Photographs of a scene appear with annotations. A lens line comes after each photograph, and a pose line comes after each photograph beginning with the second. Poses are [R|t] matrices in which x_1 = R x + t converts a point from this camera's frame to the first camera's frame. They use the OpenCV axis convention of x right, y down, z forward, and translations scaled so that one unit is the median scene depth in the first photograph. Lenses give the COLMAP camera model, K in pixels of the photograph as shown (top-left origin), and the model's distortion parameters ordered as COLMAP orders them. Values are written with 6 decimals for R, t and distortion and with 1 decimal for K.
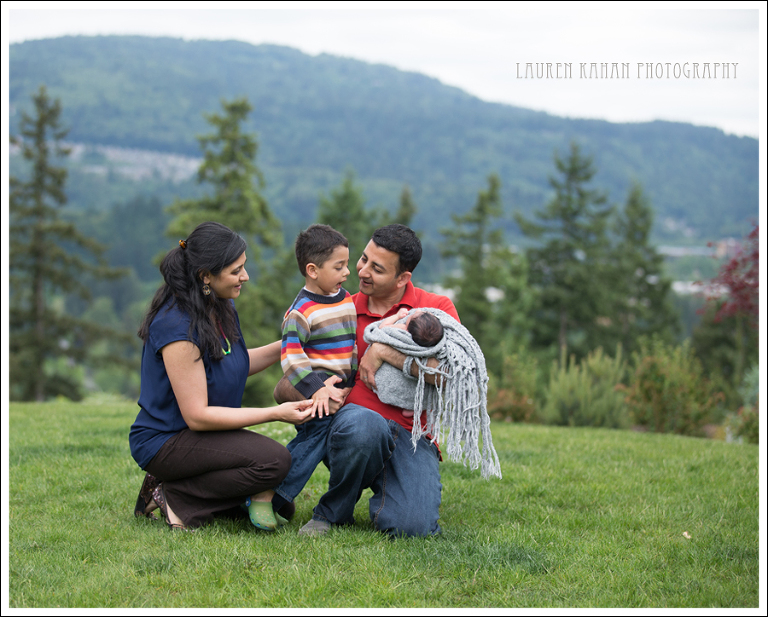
lens RADIAL K [[2152.8, 0, 383.6], [0, 2152.8, 306.5], [0, 0, 1]] dist [-0.255616, 0.000000]
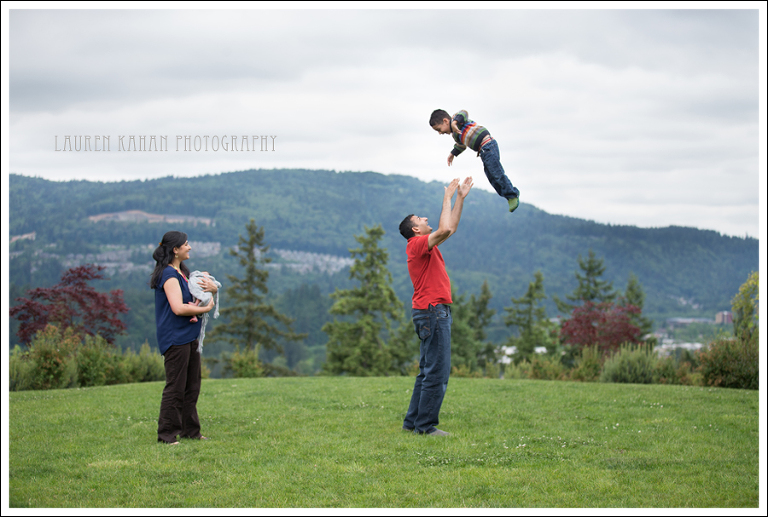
lens RADIAL K [[1607.3, 0, 388.0], [0, 1607.3, 254.3], [0, 0, 1]] dist [-0.339844, 0.000000]
pose [[0.998244, -0.008317, -0.058657, 0.009601], [0.004291, 0.997647, -0.068433, 0.004476], [0.059088, 0.068061, 0.995930, -0.158452]]
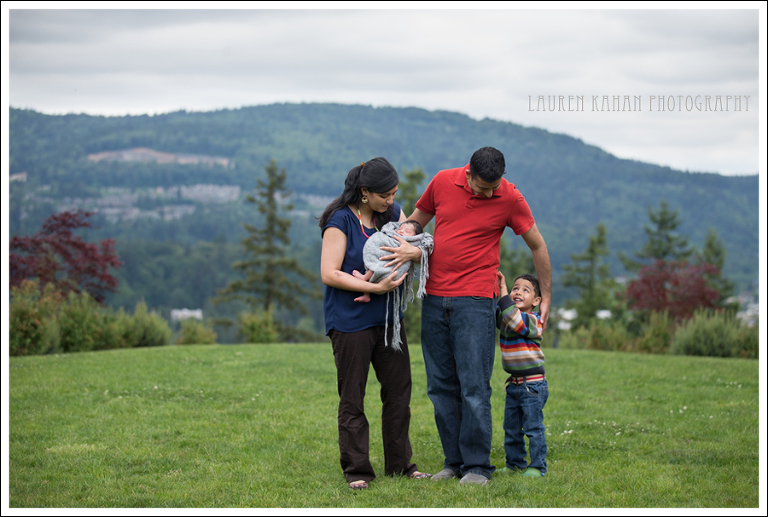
lens RADIAL K [[1842.7, 0, 379.7], [0, 1842.7, 260.3], [0, 0, 1]] dist [-0.254593, 0.000000]
pose [[0.996174, 0.005286, -0.087233, 0.010794], [-0.008512, 0.999292, -0.036650, 0.004179], [0.086978, 0.037253, 0.995514, -0.152817]]
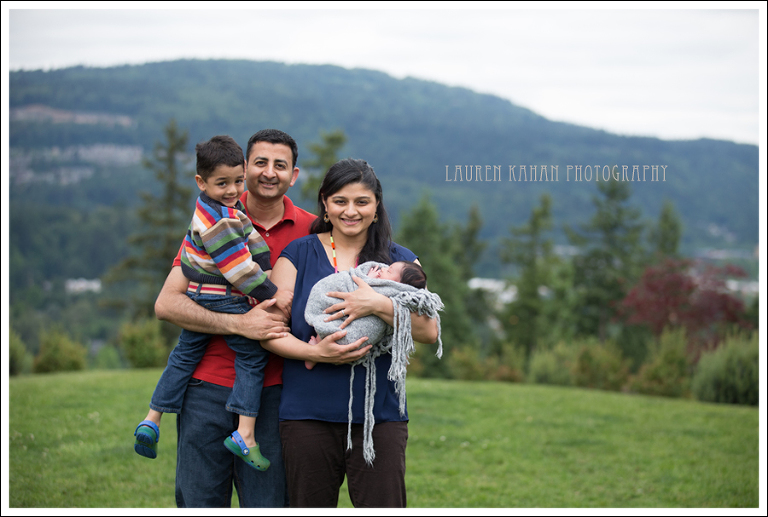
lens RADIAL K [[1946.9, 0, 389.3], [0, 1946.9, 251.3], [0, 0, 1]] dist [-0.170151, 0.000000]
pose [[0.999254, 0.009583, -0.037415, 0.004458], [-0.010496, 0.999650, -0.024281, -0.001982], [0.037170, 0.024656, 0.999005, -0.088801]]
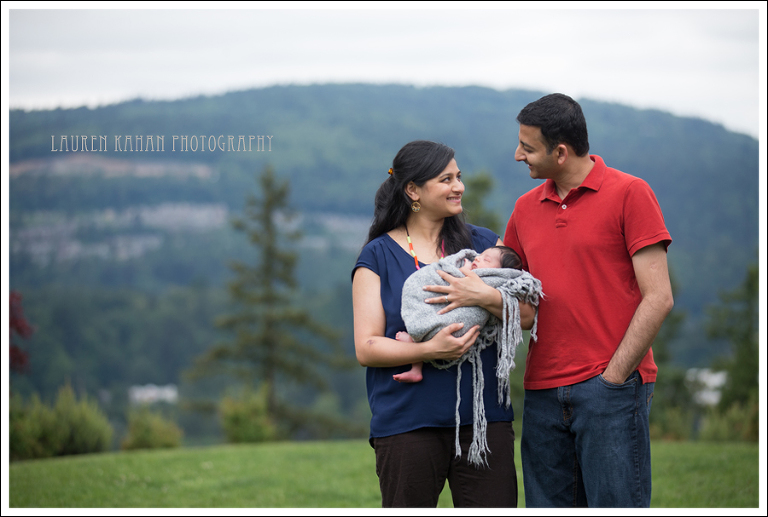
lens RADIAL K [[2665.3, 0, 376.7], [0, 2665.3, 253.0], [0, 0, 1]] dist [0.087062, 0.000000]
pose [[0.993853, -0.025546, -0.107722, 0.010657], [0.019434, 0.998161, -0.057413, 0.002994], [0.108991, 0.054967, 0.992522, -0.138470]]
